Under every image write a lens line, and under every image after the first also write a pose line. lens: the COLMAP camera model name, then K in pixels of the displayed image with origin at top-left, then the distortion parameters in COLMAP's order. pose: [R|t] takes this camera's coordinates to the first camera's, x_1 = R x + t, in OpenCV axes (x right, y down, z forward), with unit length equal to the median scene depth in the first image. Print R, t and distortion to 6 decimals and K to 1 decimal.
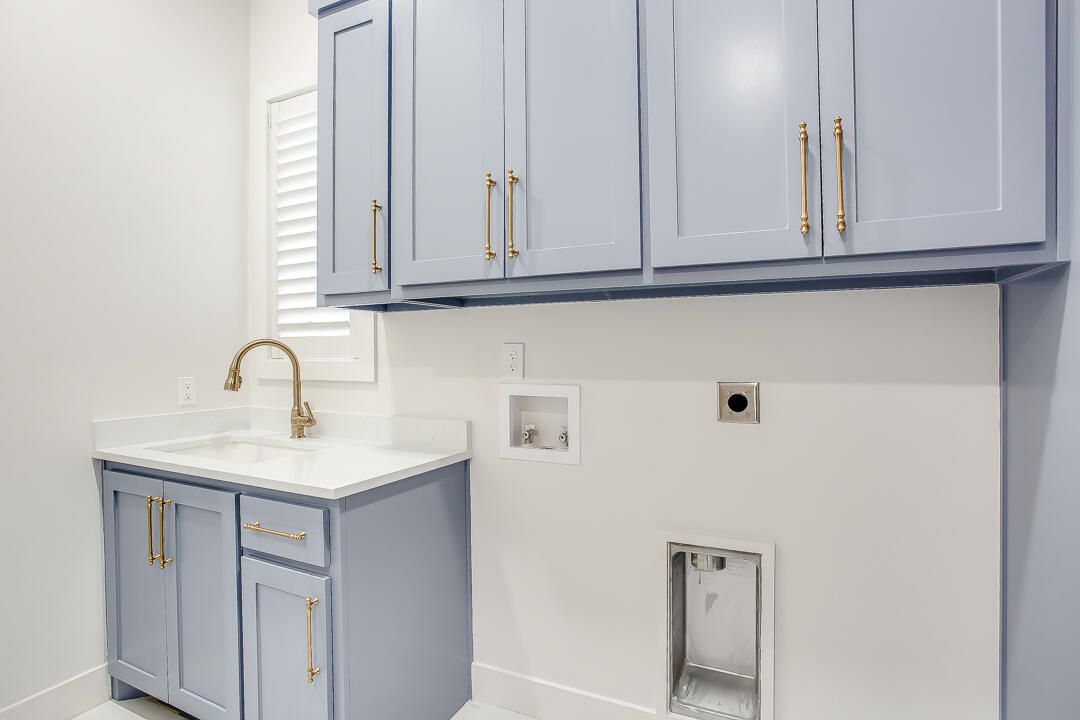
lens RADIAL K [[549.1, 0, 540.7], [0, 549.1, 359.8], [0, 0, 1]] dist [-0.036510, 0.023511]
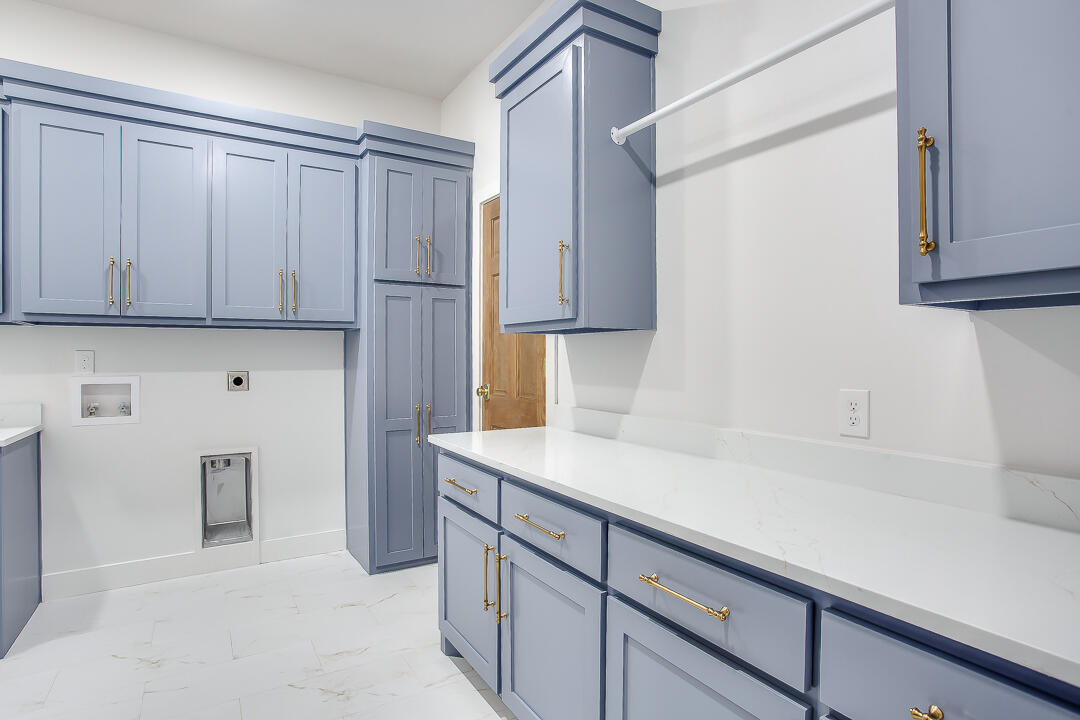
lens RADIAL K [[549.1, 0, 540.7], [0, 549.1, 359.8], [0, 0, 1]] dist [-0.036510, 0.023511]
pose [[0.501086, -0.002278, 0.865394, -0.808004], [0.007132, 0.999973, -0.001498, 0.008768], [-0.865368, 0.006923, 0.501089, -0.968511]]
